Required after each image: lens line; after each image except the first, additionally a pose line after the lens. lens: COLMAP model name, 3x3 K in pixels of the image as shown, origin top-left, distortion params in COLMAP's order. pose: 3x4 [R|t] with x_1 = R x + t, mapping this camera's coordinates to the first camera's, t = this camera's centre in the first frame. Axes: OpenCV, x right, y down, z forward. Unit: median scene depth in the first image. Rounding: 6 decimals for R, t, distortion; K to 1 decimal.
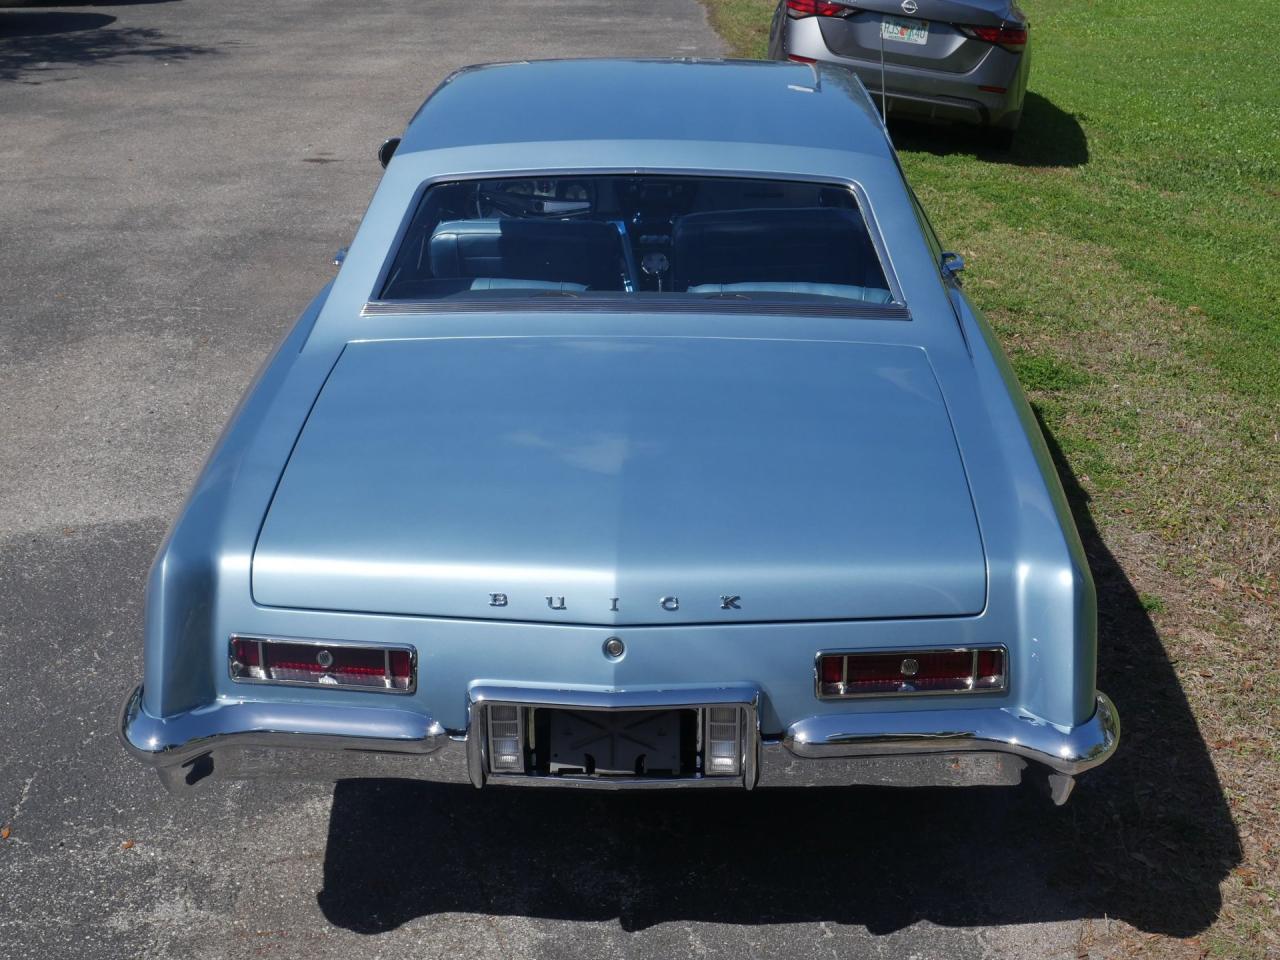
lens RADIAL K [[1832.1, 0, 634.1], [0, 1832.1, 502.1], [0, 0, 1]] dist [-0.019764, 0.006122]
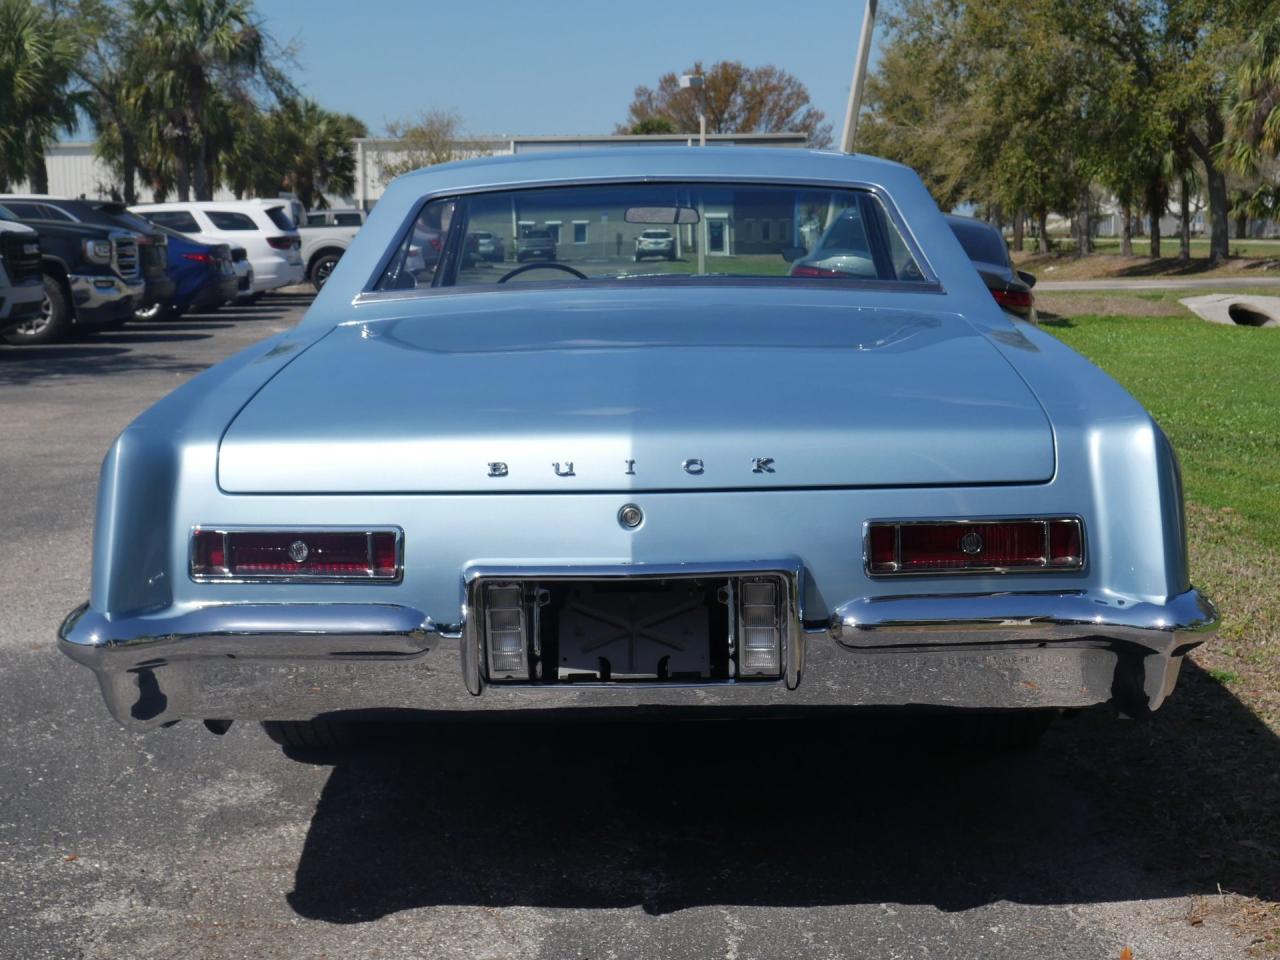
lens RADIAL K [[1832.1, 0, 634.1], [0, 1832.1, 502.1], [0, 0, 1]] dist [-0.019764, 0.006122]
pose [[0.999831, -0.017819, -0.004430, -0.004797], [0.016372, 0.974385, -0.224290, 0.237596], [0.008313, 0.224180, 0.974512, 0.135955]]
